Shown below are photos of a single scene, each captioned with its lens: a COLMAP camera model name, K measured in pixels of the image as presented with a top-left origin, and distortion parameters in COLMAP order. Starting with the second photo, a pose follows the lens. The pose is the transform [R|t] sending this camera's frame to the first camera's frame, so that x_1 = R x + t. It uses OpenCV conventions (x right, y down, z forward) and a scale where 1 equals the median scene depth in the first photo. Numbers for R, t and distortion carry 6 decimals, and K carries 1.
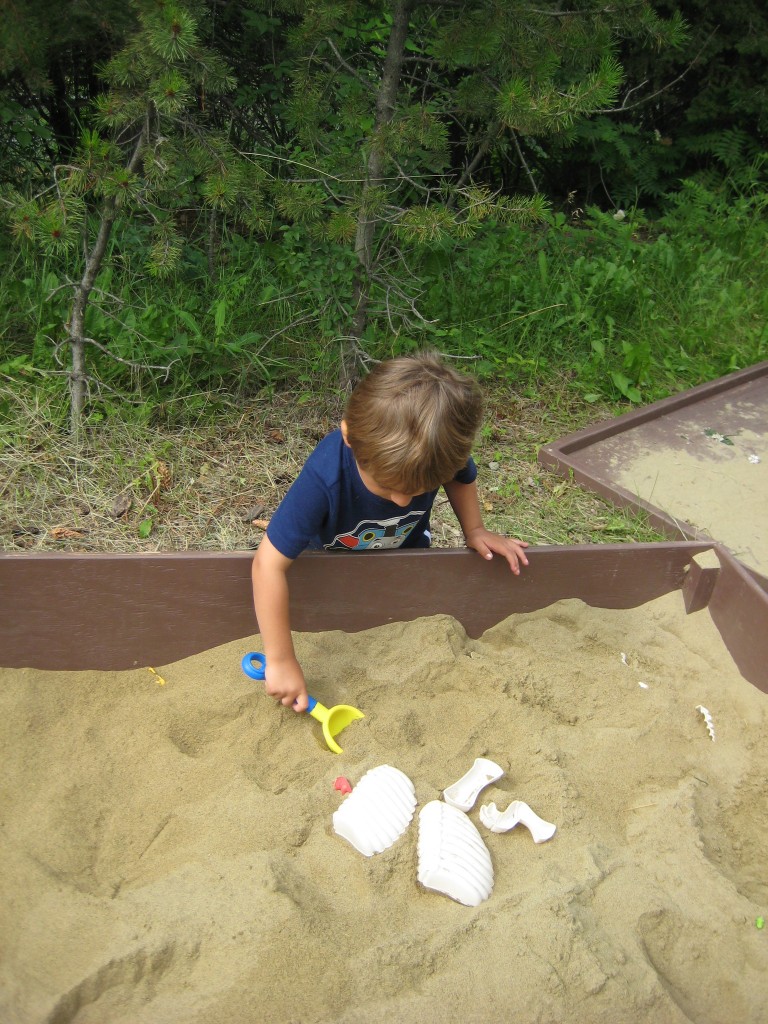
lens RADIAL K [[1078.9, 0, 384.0], [0, 1078.9, 512.0], [0, 0, 1]] dist [-0.153731, 0.214167]
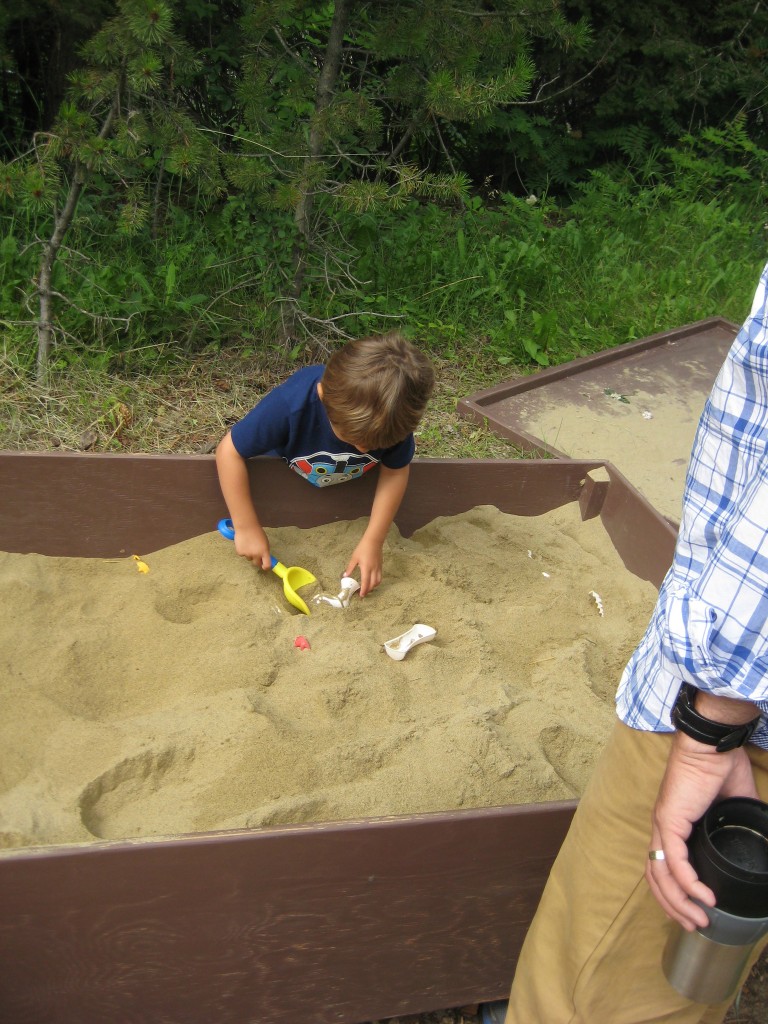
lens RADIAL K [[1078.9, 0, 384.0], [0, 1078.9, 512.0], [0, 0, 1]] dist [-0.153731, 0.214167]
pose [[0.996627, 0.007446, 0.081726, -0.025997], [-0.008275, 0.999918, 0.009816, 0.052425], [-0.081647, -0.010460, 0.996606, -0.129132]]
